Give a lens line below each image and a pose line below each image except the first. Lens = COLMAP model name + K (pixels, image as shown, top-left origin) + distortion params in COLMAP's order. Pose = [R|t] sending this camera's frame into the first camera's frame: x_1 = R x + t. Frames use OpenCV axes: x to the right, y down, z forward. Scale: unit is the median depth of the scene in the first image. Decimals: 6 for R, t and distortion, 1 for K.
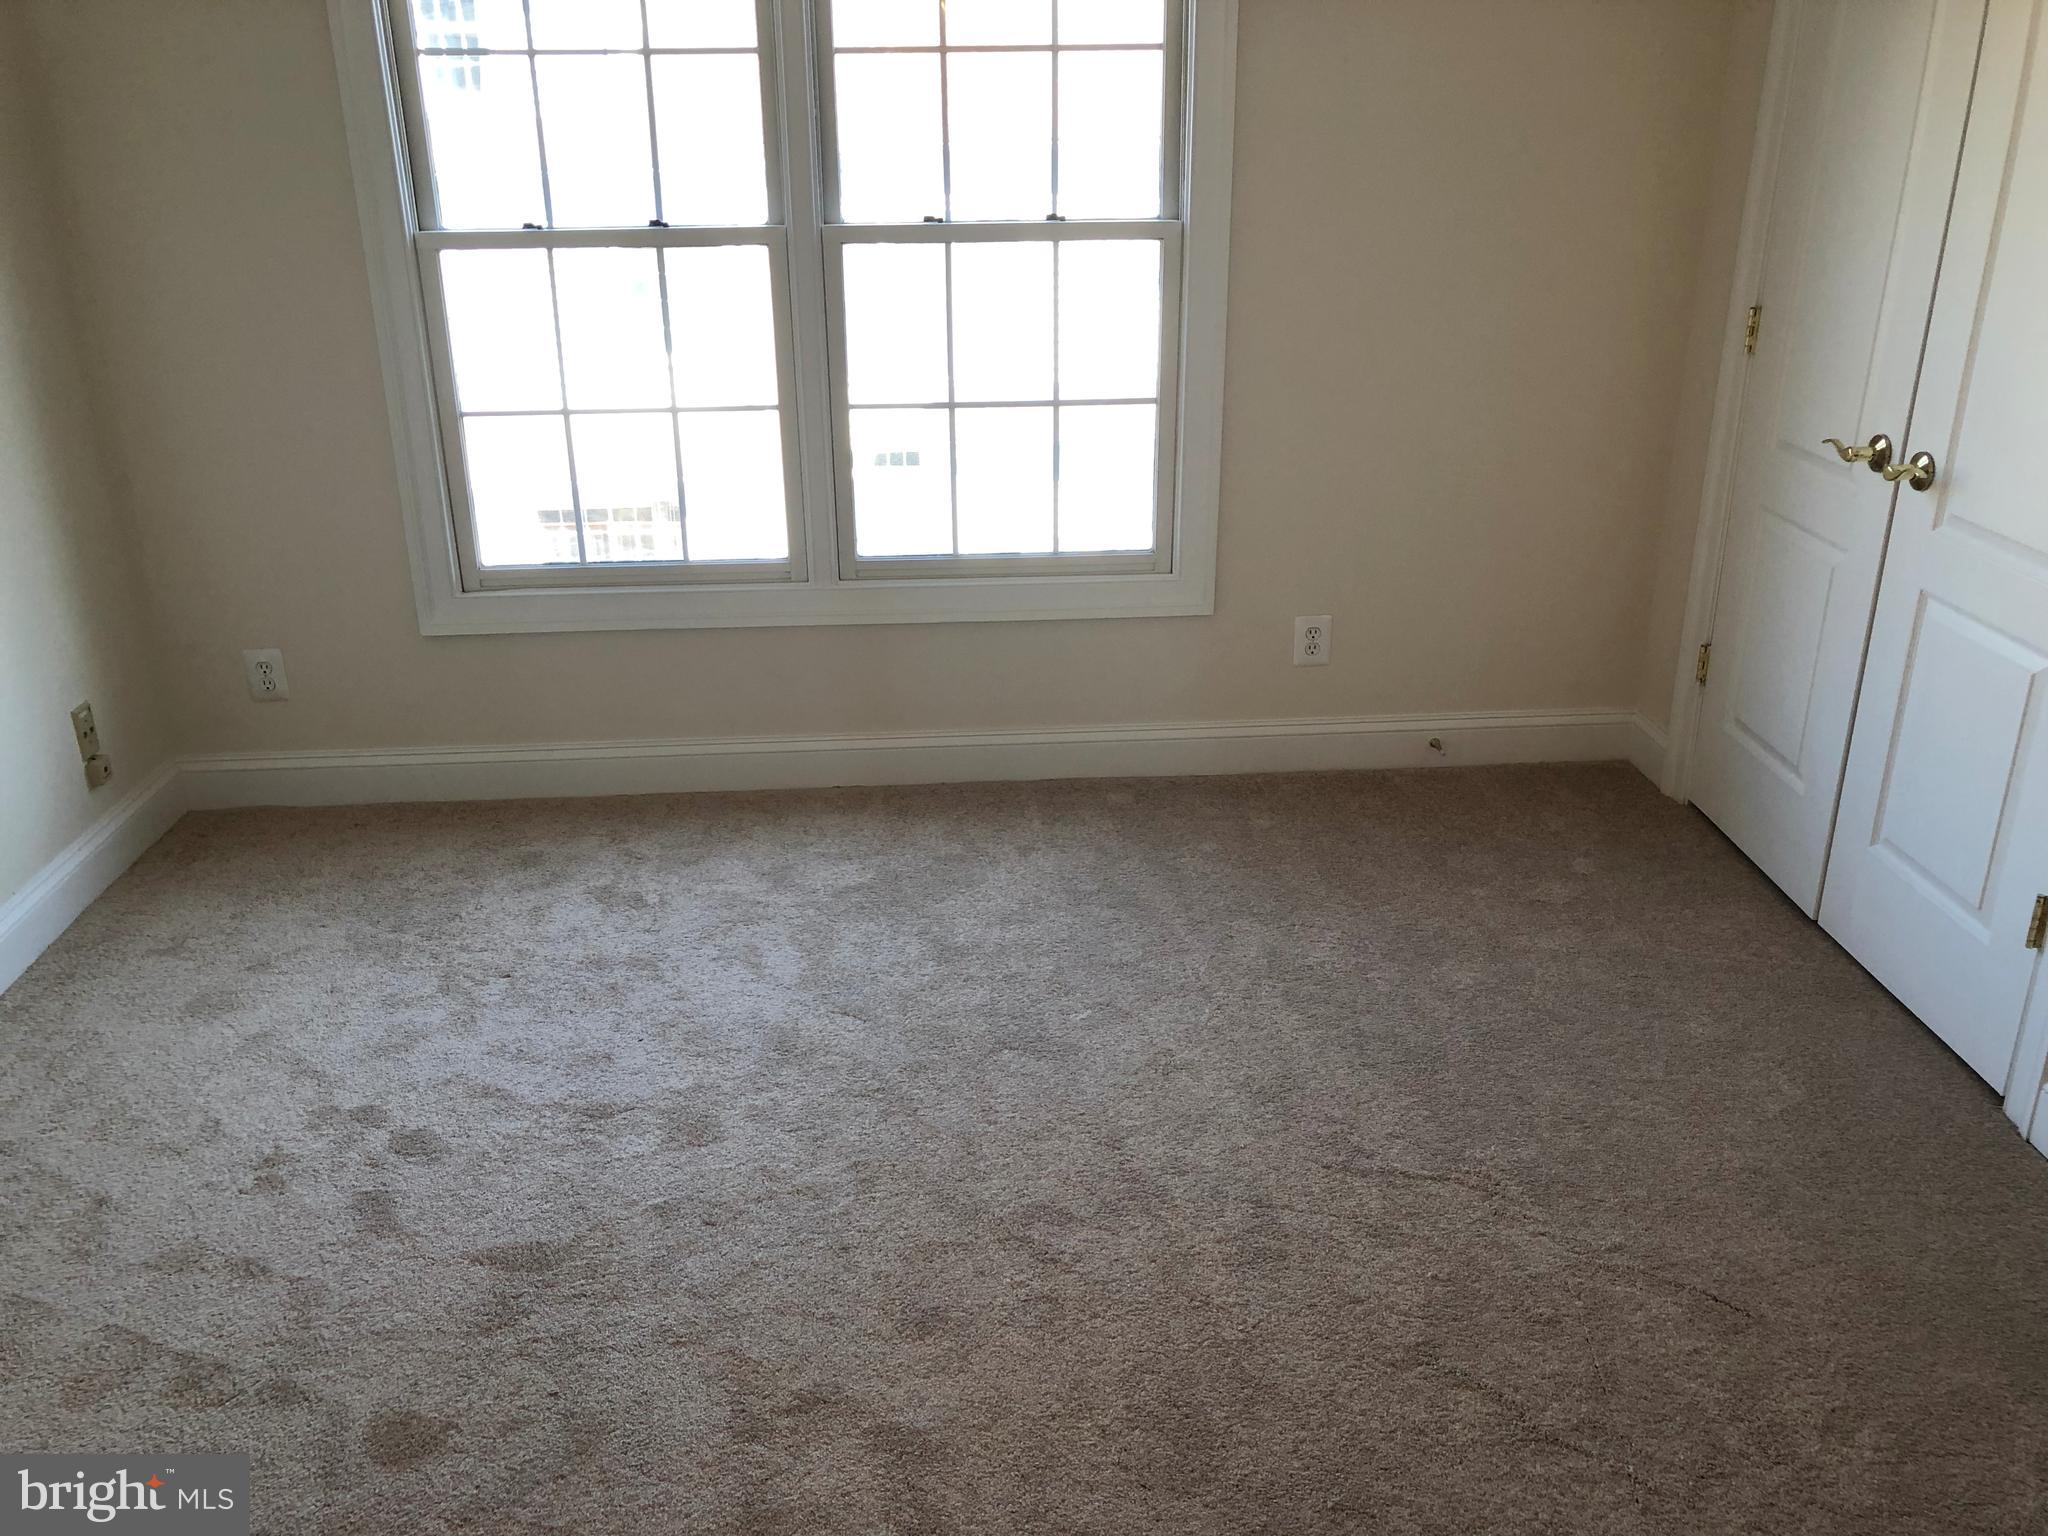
lens RADIAL K [[1674.5, 0, 1025.4], [0, 1674.5, 807.9], [0, 0, 1]] dist [-0.007034, -0.006790]
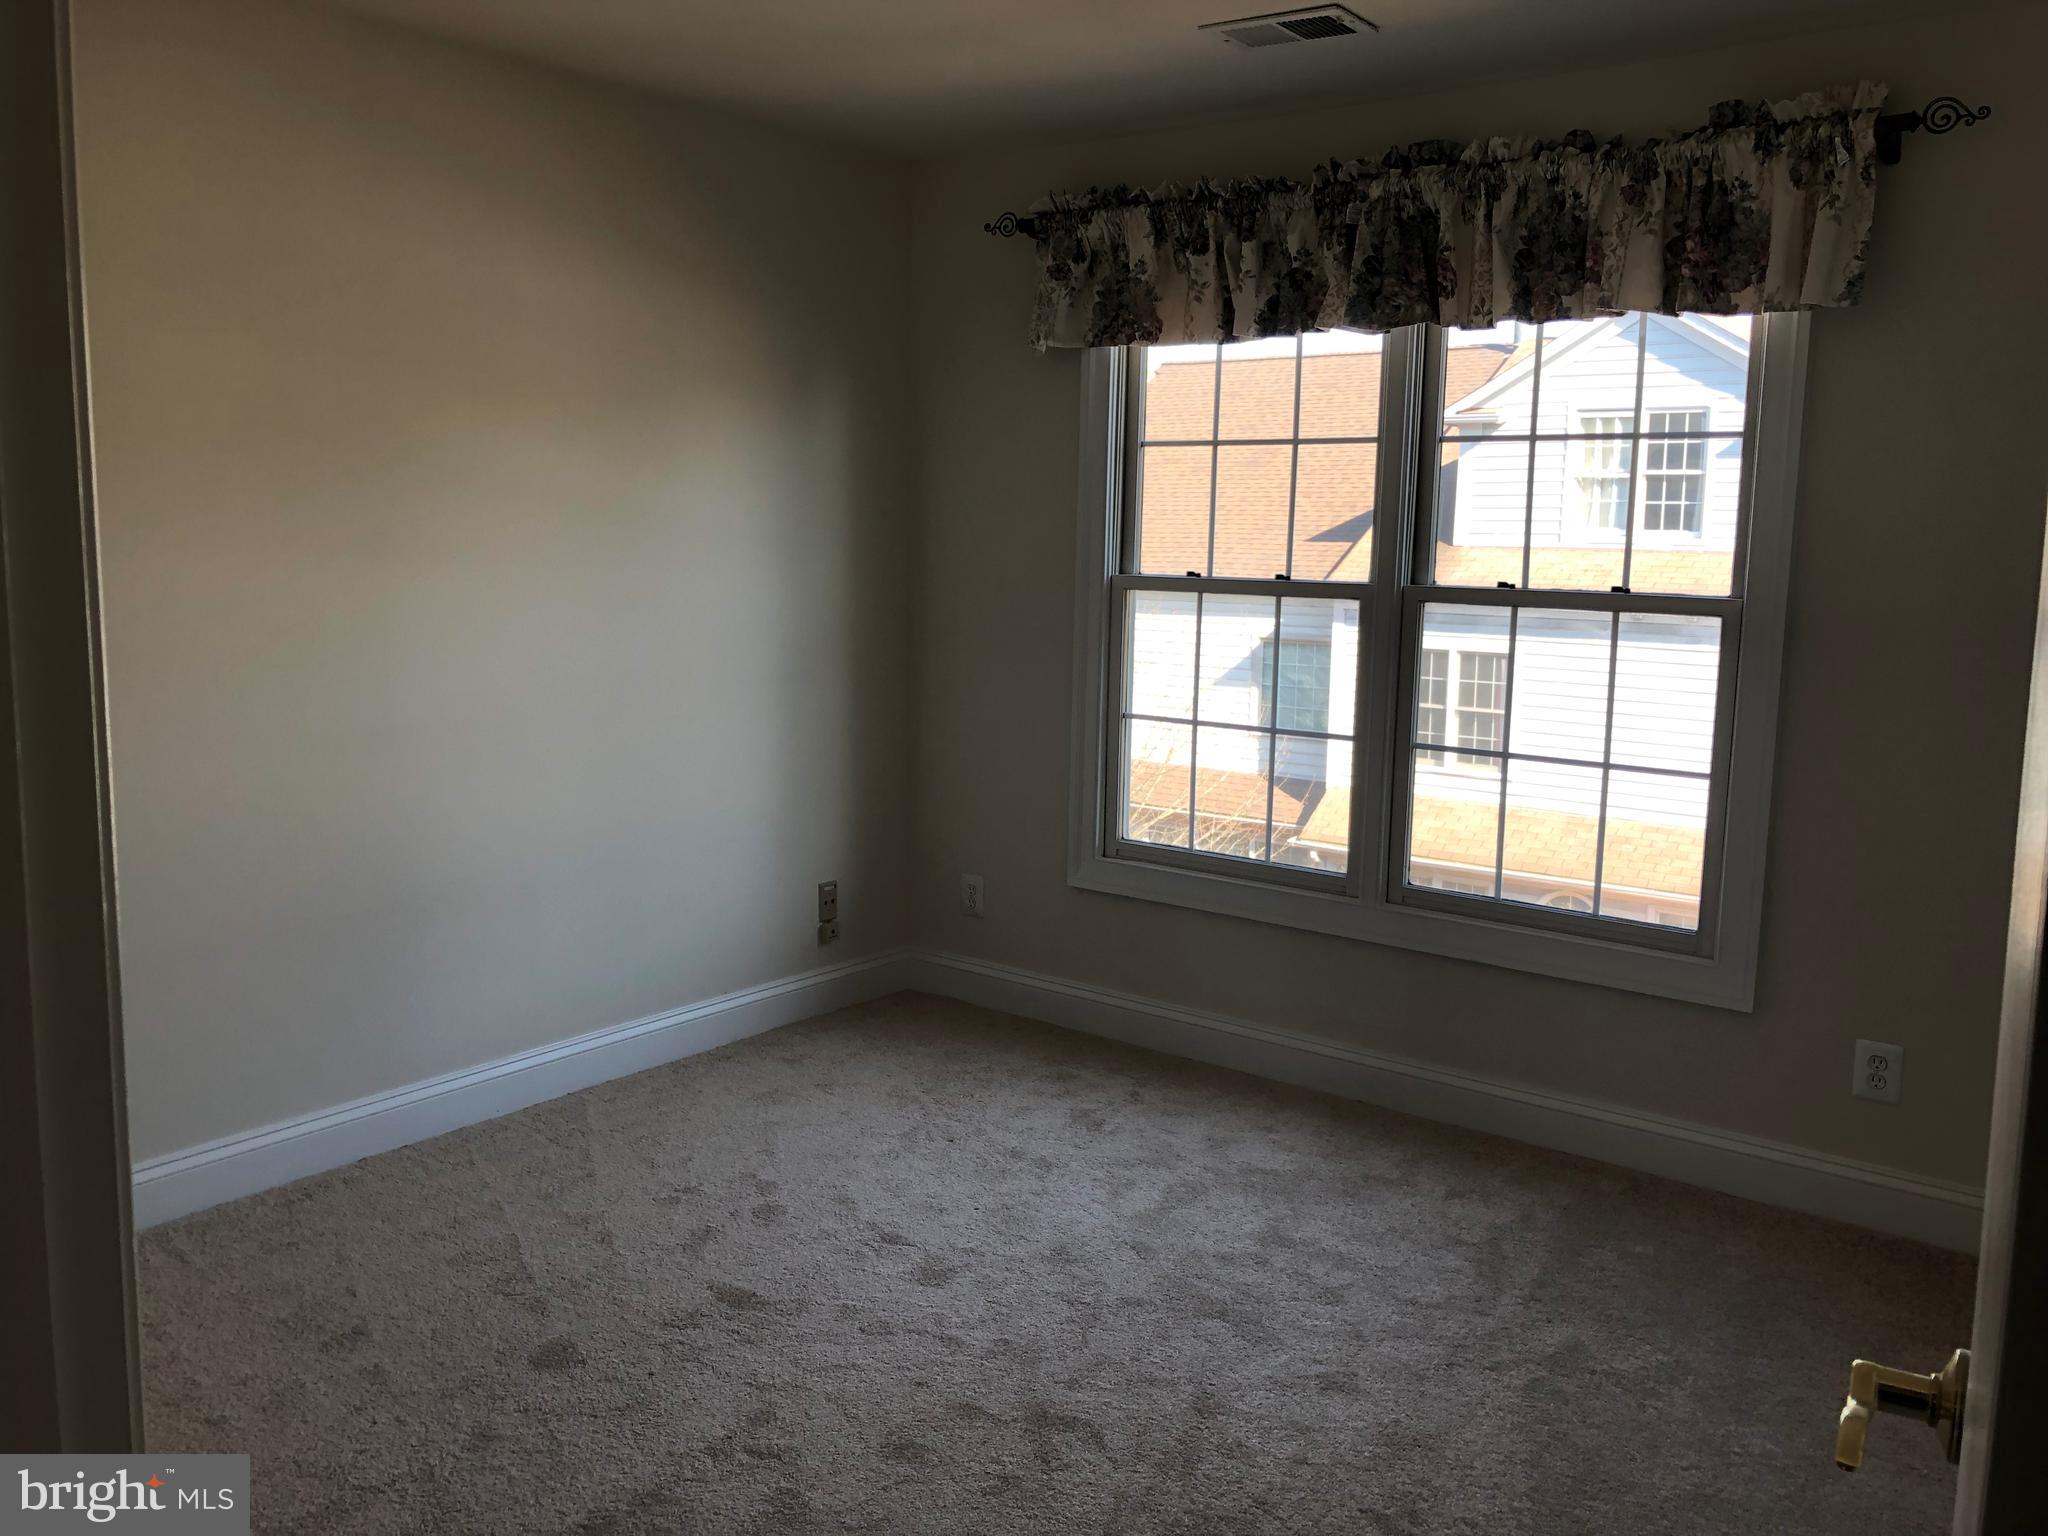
lens RADIAL K [[1691.1, 0, 982.6], [0, 1691.1, 763.4], [0, 0, 1]] dist [0.022916, -0.007011]
pose [[0.731359, 0.121082, -0.671159, 0.452570], [-0.290560, 0.945650, -0.146020, 0.012915], [0.617001, 0.301804, 0.726791, 0.038173]]
